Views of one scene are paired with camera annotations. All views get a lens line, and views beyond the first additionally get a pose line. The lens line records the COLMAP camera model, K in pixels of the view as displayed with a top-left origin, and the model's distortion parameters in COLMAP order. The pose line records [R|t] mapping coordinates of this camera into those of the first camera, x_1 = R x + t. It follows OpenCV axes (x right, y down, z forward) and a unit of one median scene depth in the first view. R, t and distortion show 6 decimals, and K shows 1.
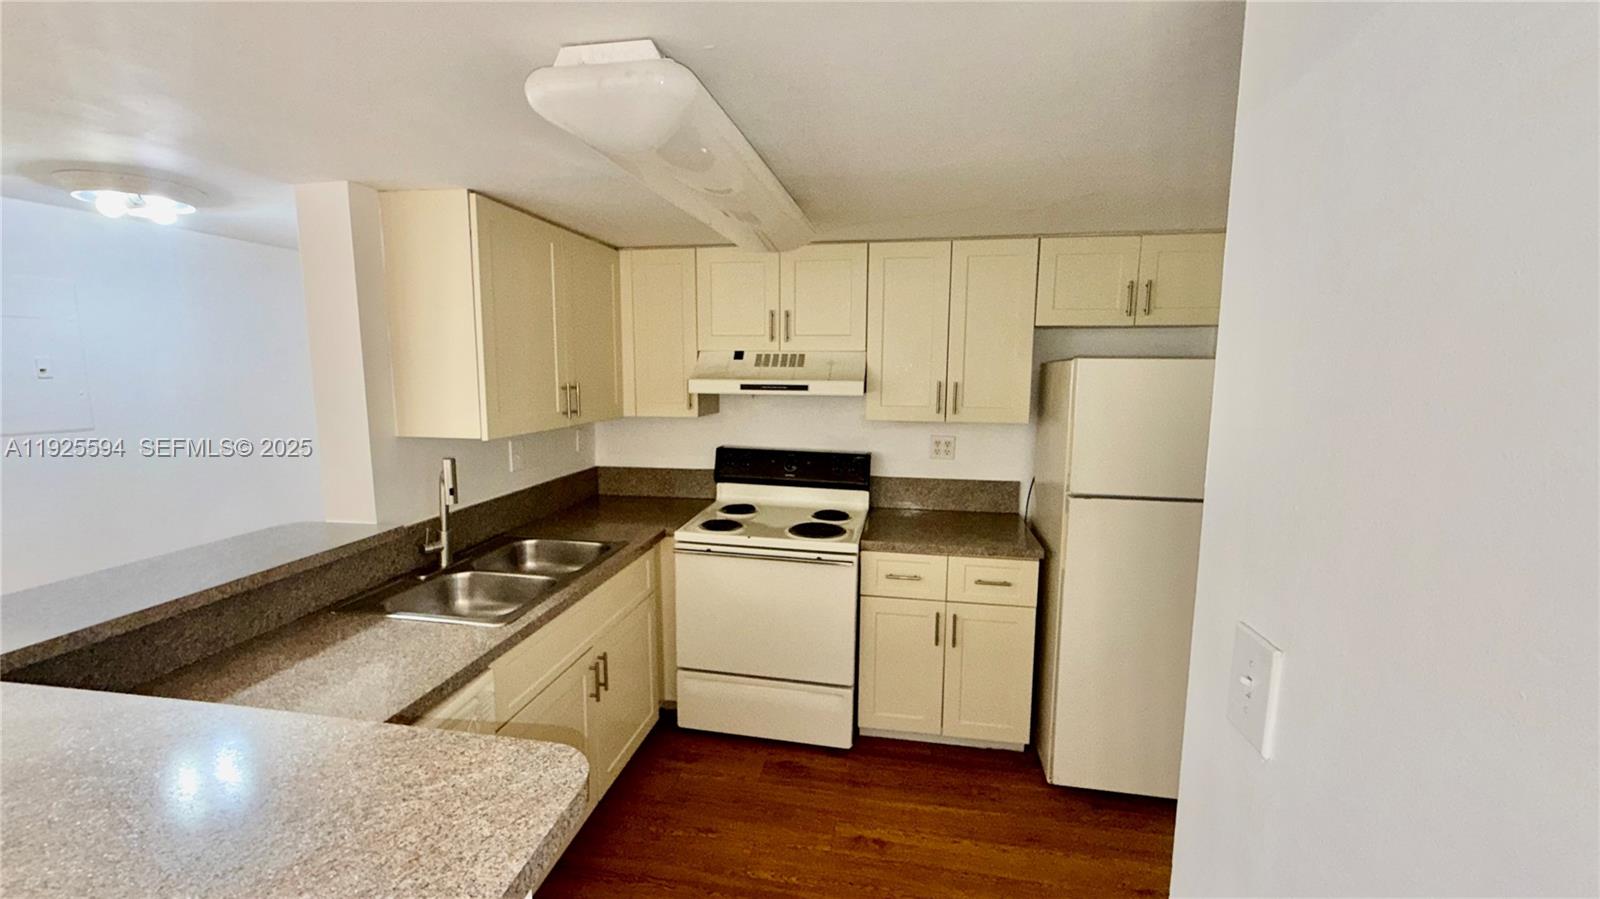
lens RADIAL K [[644.6, 0, 796.1], [0, 644.6, 449.9], [0, 0, 1]] dist [0.007241, 0.000254]
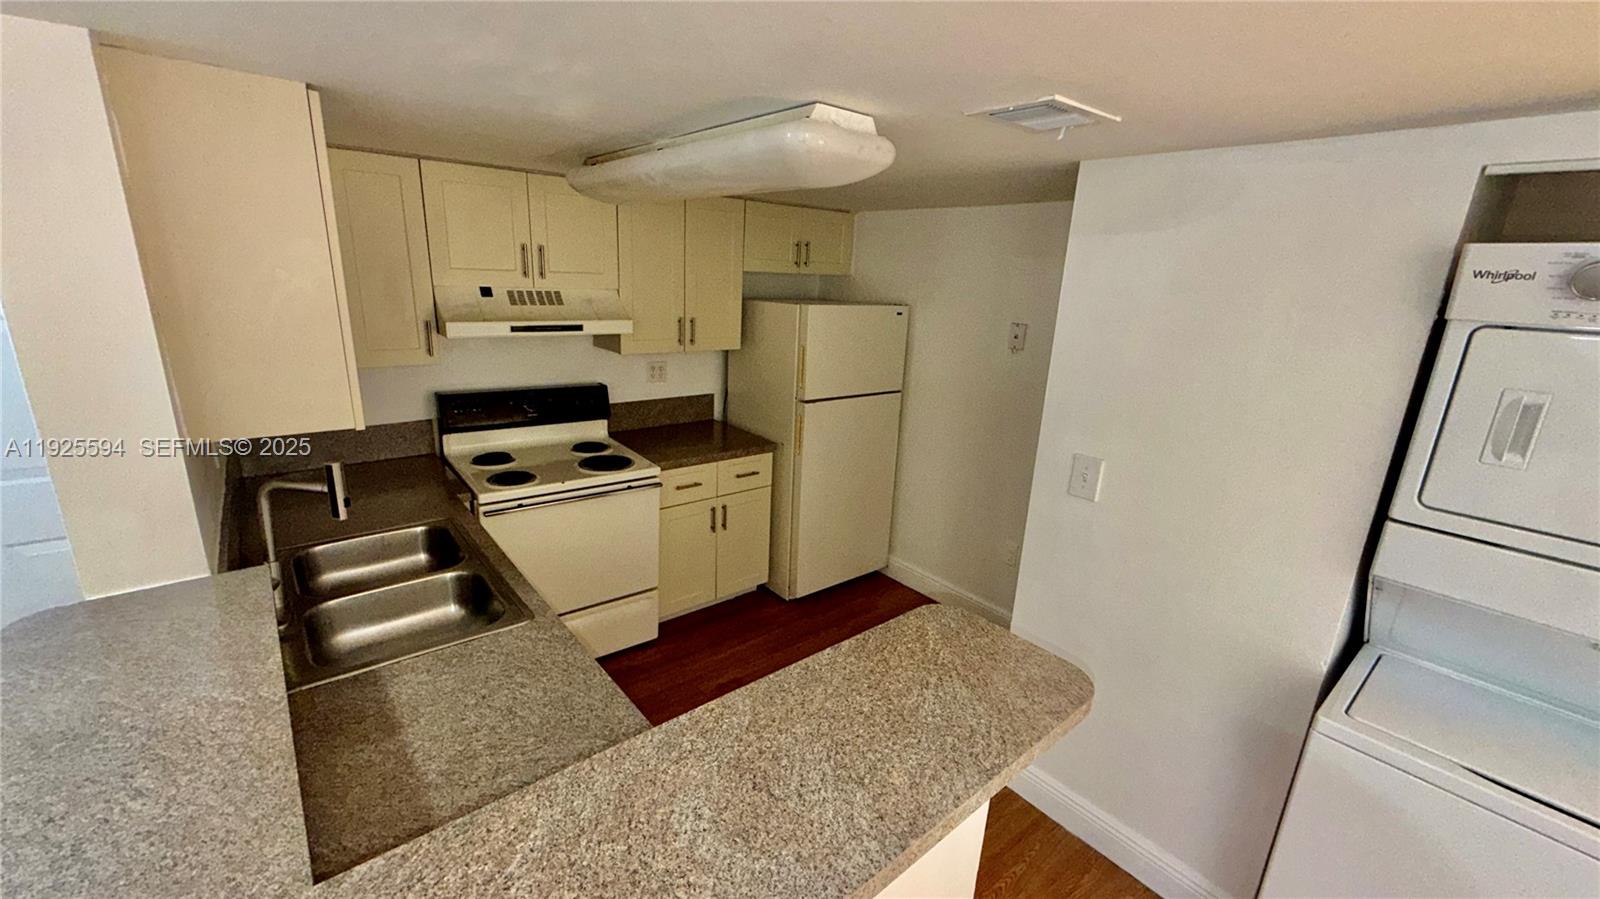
lens RADIAL K [[644.6, 0, 788.0], [0, 644.6, 446.1], [0, 0, 1]] dist [0.007241, 0.000254]
pose [[0.651384, -0.178215, 0.737521, -0.534547], [0.055782, 0.980642, 0.187696, -0.083116], [-0.756695, -0.081121, 0.648716, 0.075955]]
